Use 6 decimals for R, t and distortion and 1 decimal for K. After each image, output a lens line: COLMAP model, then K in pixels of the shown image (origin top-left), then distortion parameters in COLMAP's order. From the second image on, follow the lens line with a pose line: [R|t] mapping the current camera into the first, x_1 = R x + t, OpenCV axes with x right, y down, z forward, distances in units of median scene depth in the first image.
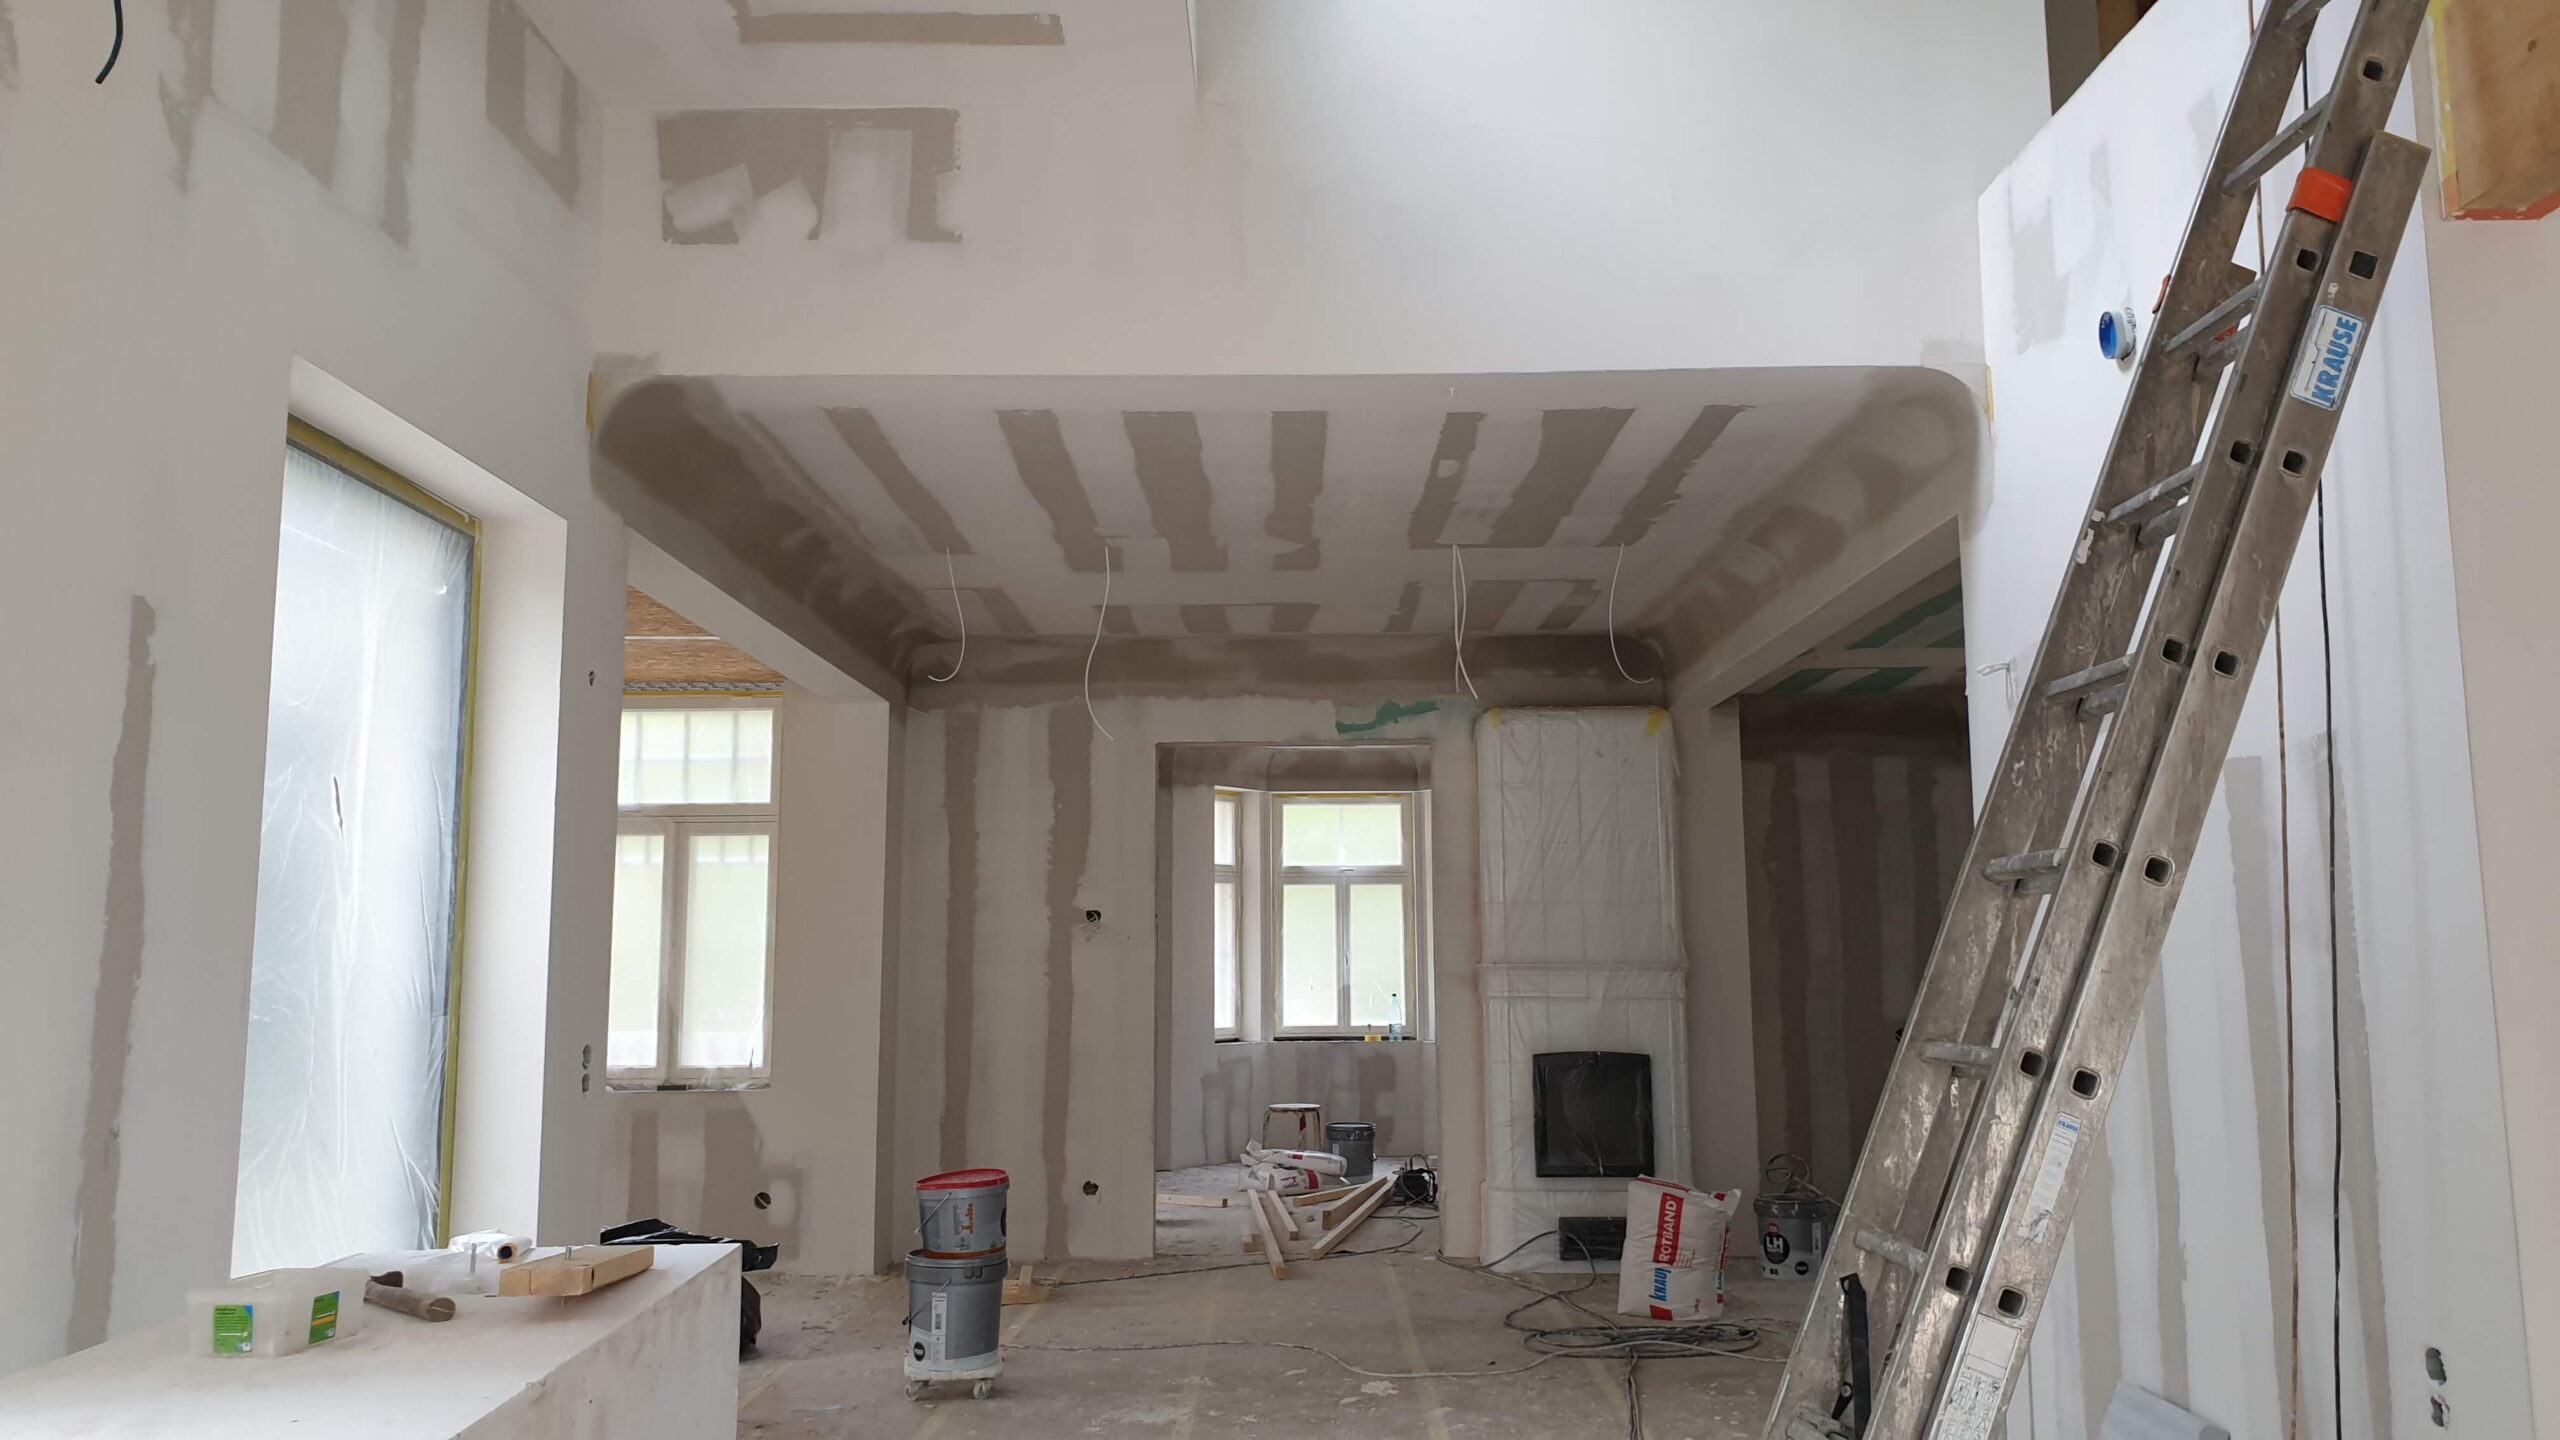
lens RADIAL K [[1901.2, 0, 1280.0], [0, 1901.2, 720.0], [0, 0, 1]] dist [0.149256, -0.000488]
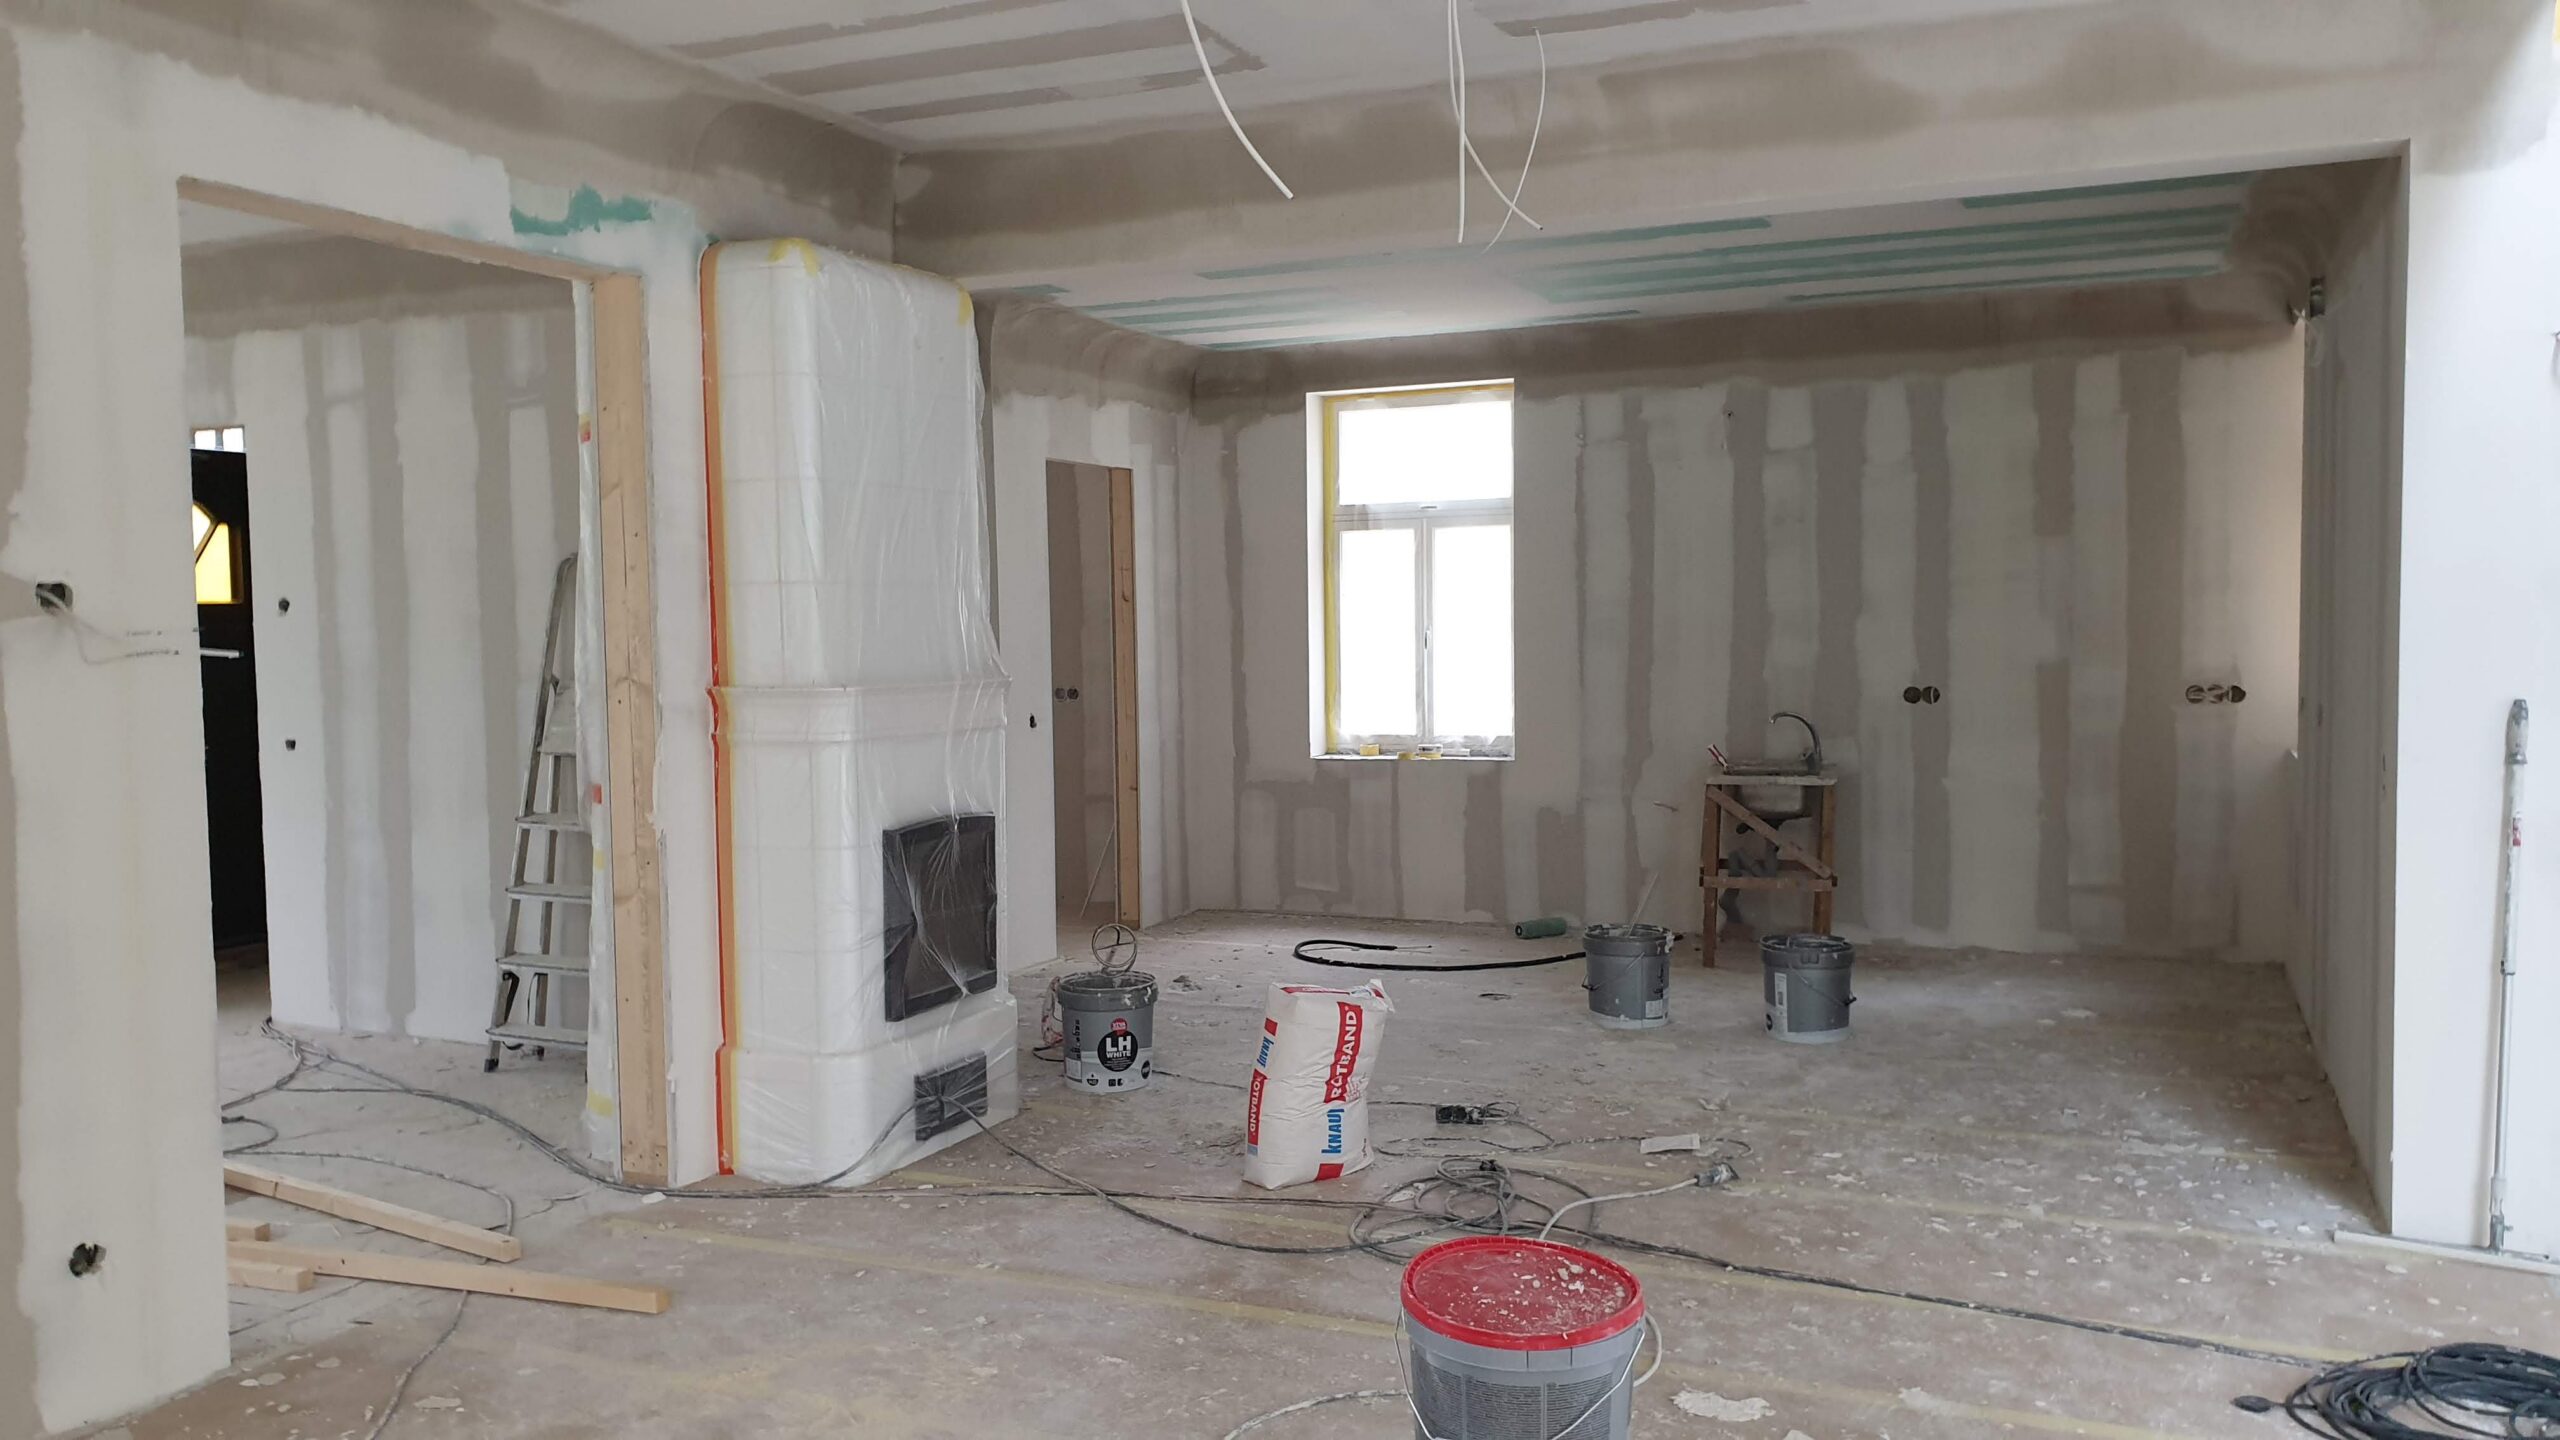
lens RADIAL K [[1938.6, 0, 1285.1], [0, 1938.6, 754.5], [0, 0, 1]] dist [0.048544, -0.000316]
pose [[0.491455, -0.063765, 0.868565, -0.339598], [-0.080122, 0.989776, 0.117999, 0.068836], [-0.867209, -0.127582, 0.481322, 0.599766]]
